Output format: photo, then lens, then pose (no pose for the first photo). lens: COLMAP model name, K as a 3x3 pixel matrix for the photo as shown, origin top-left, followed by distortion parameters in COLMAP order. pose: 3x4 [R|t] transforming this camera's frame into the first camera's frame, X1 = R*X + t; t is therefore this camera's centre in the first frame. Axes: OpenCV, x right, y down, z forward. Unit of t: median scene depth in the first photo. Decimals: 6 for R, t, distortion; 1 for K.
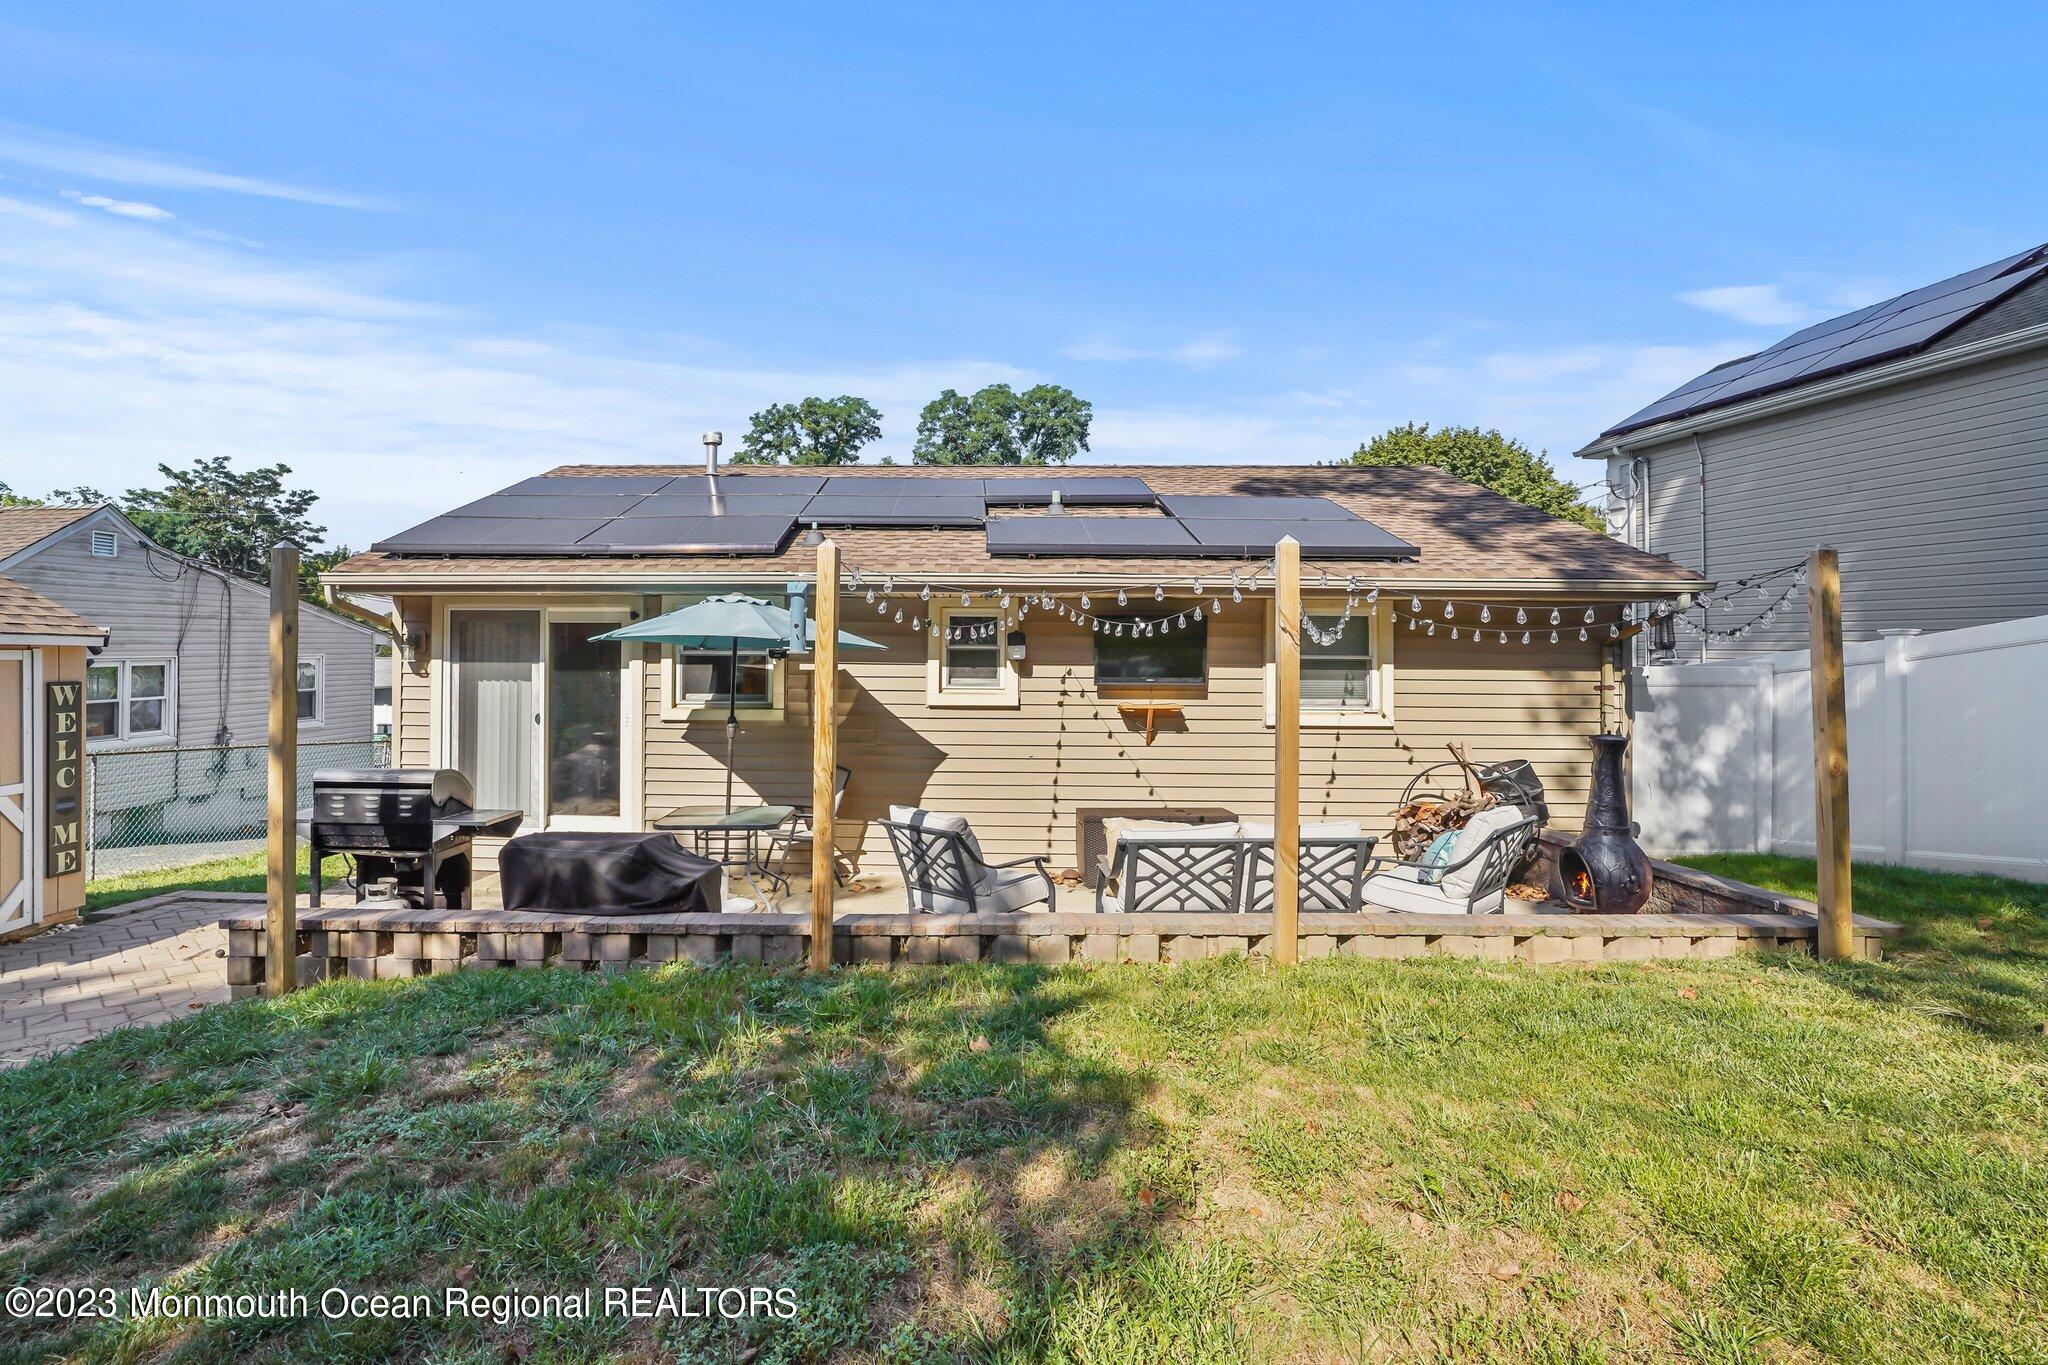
lens RADIAL K [[972.6, 0, 949.3], [0, 972.6, 665.8], [0, 0, 1]] dist [-0.060007, 0.025064]
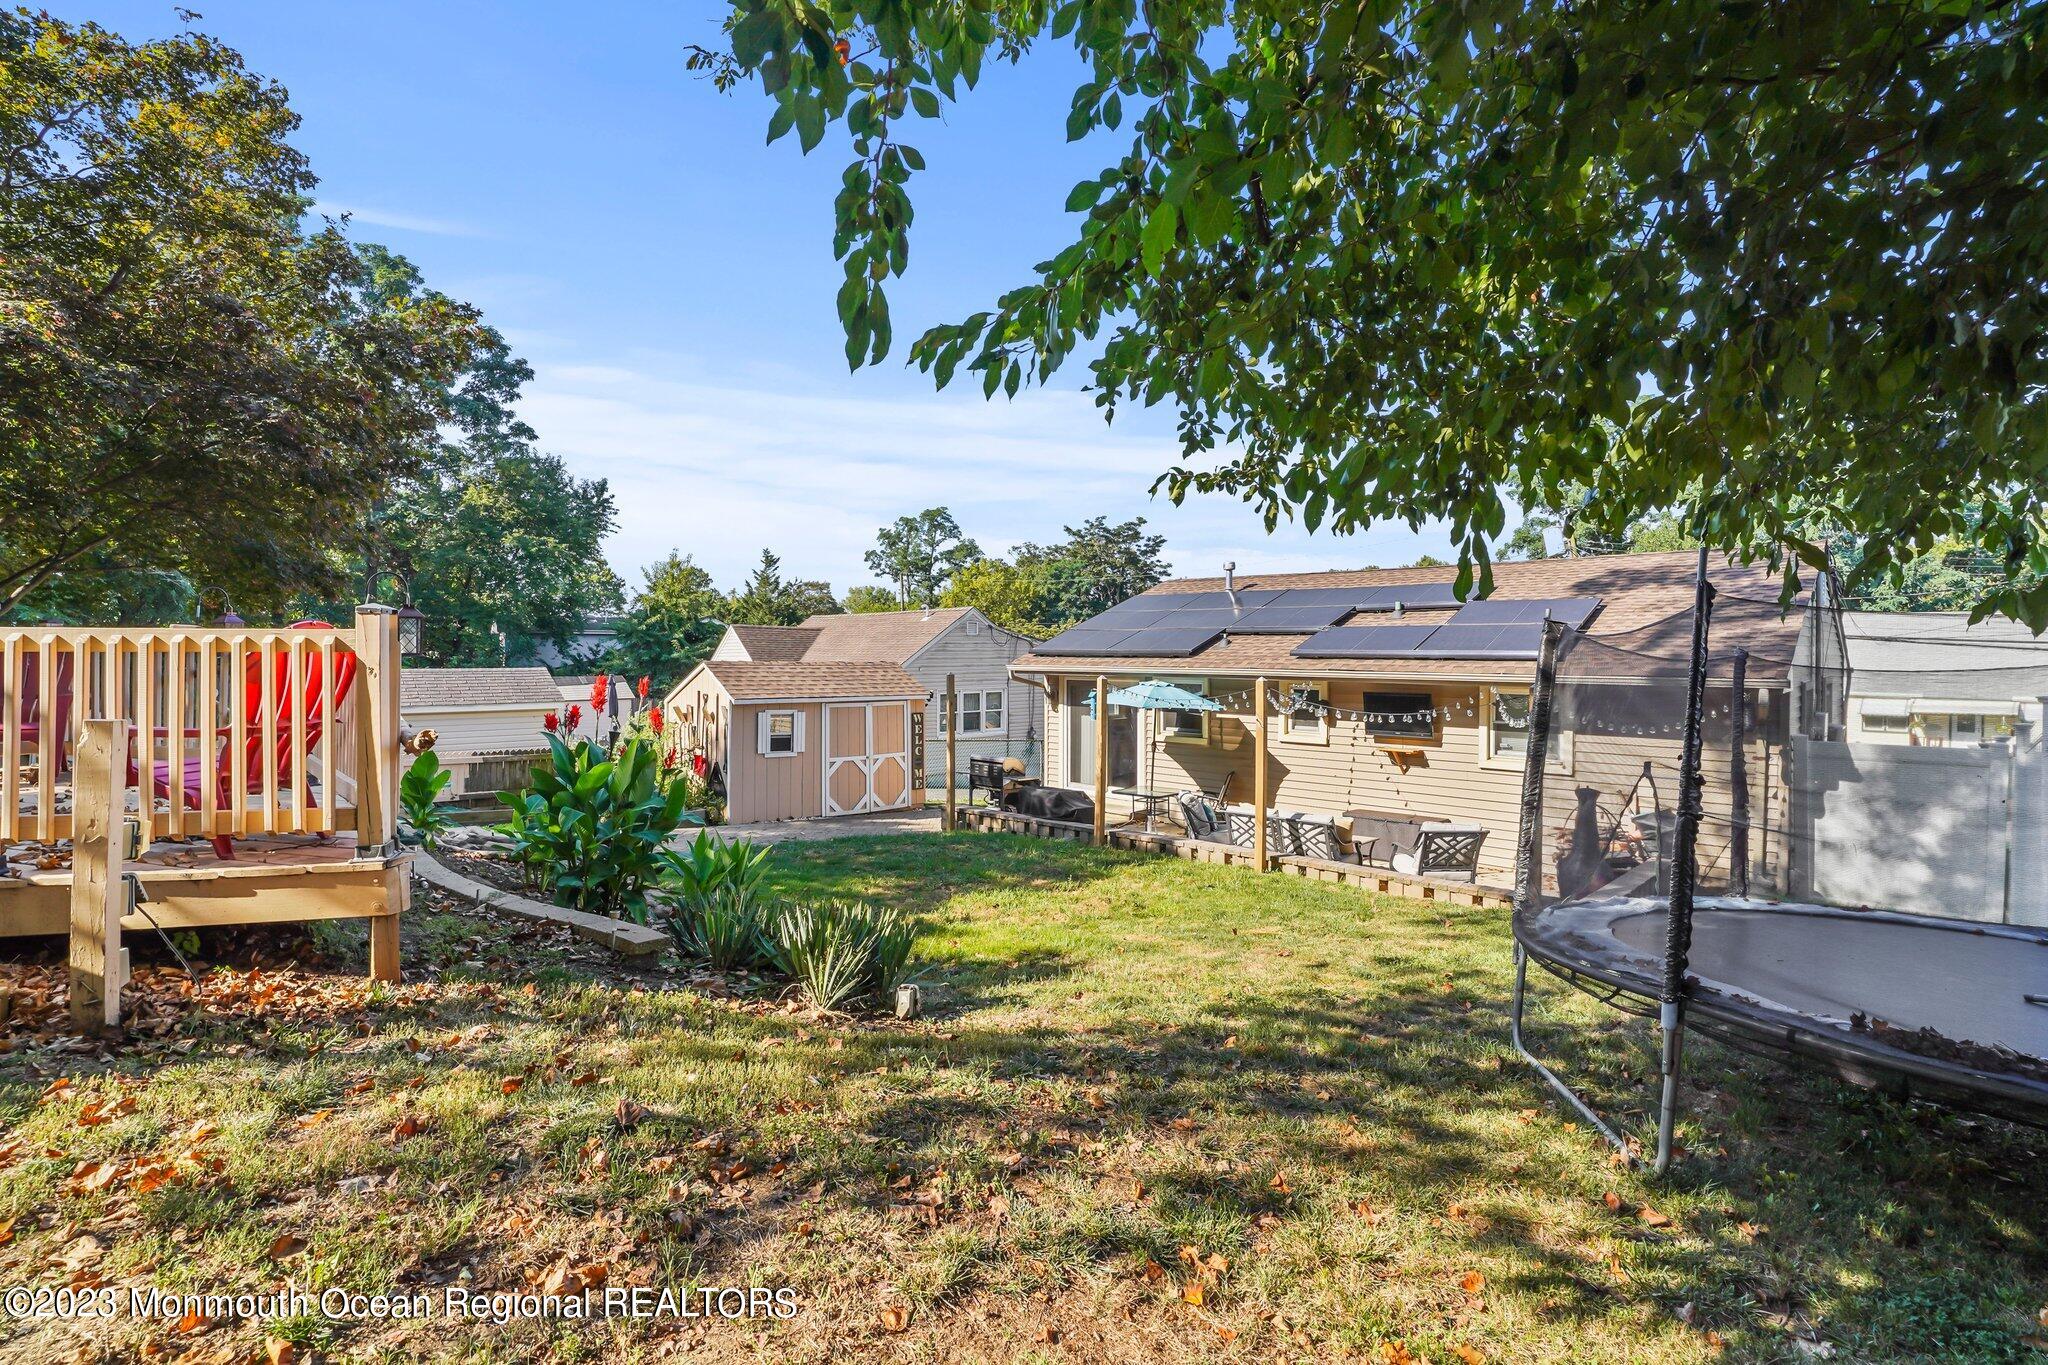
lens RADIAL K [[971.1, 0, 1023.5], [0, 971.1, 685.2], [0, 0, 1]] dist [-0.054635, 0.024558]
pose [[0.724806, 0.019096, -0.688688, 0.798011], [-0.009179, 0.999795, 0.018062, -0.081239], [0.688891, -0.006771, 0.724833, -0.522325]]
